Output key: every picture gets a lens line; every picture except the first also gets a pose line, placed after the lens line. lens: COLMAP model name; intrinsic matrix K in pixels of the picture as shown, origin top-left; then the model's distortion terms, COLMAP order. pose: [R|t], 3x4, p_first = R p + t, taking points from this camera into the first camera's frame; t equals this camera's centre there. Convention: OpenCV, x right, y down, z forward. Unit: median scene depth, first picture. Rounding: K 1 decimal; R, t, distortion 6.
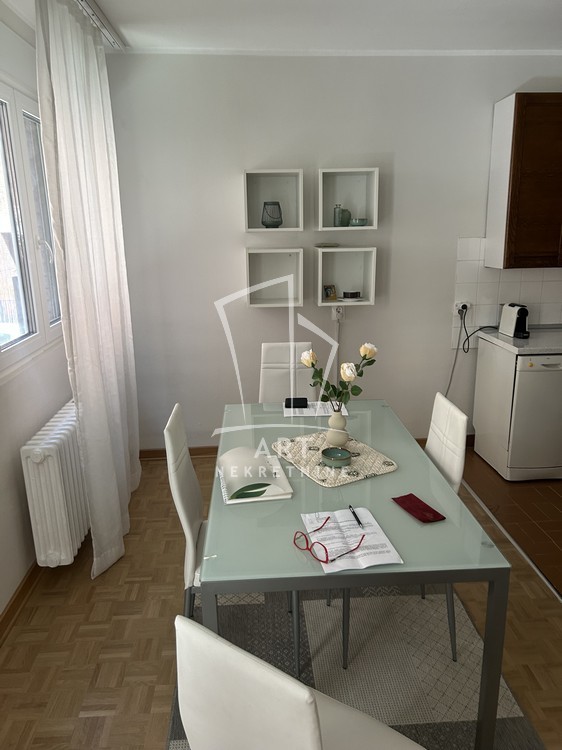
lens RADIAL K [[566.0, 0, 281.2], [0, 566.0, 371.7], [0, 0, 1]] dist [0.047836, -0.020560]
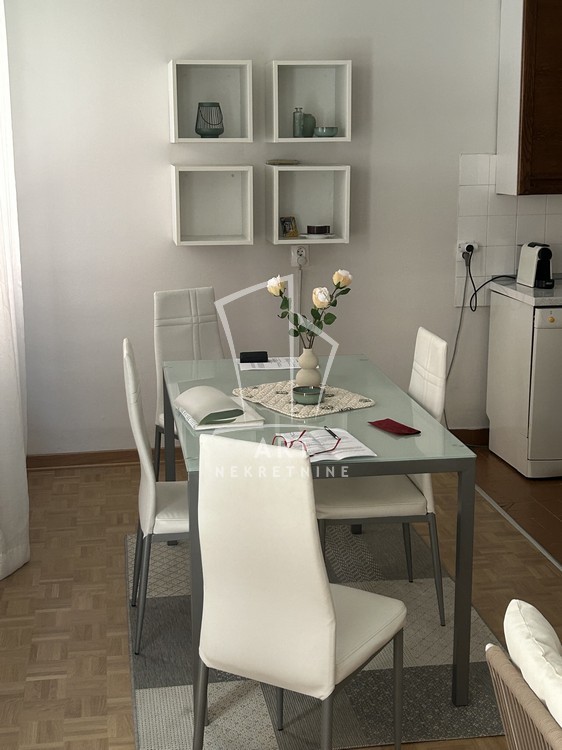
lens RADIAL K [[1089.7, 0, 281.7], [0, 1089.7, 375.9], [0, 0, 1]] dist [0.146659, 0.000000]
pose [[0.995146, -0.010158, 0.097880, -0.068109], [0.013391, 0.999384, -0.032428, 0.106068], [-0.097490, 0.033581, 0.994670, -0.428845]]
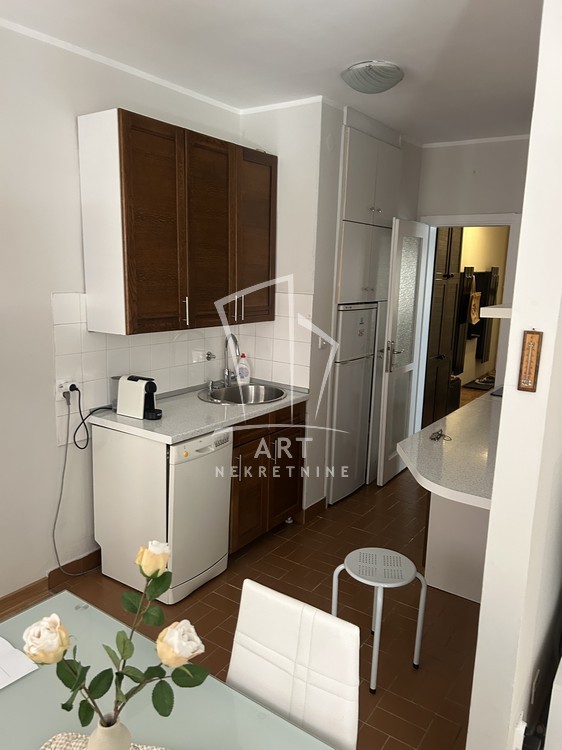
lens RADIAL K [[566.0, 0, 280.6], [0, 566.0, 376.5], [0, 0, 1]] dist [0.047836, -0.020560]
pose [[0.632812, -0.107549, 0.766800, -0.072347], [0.159256, 0.987212, 0.007035, -0.102613], [-0.757751, 0.117666, 0.641848, 0.379793]]
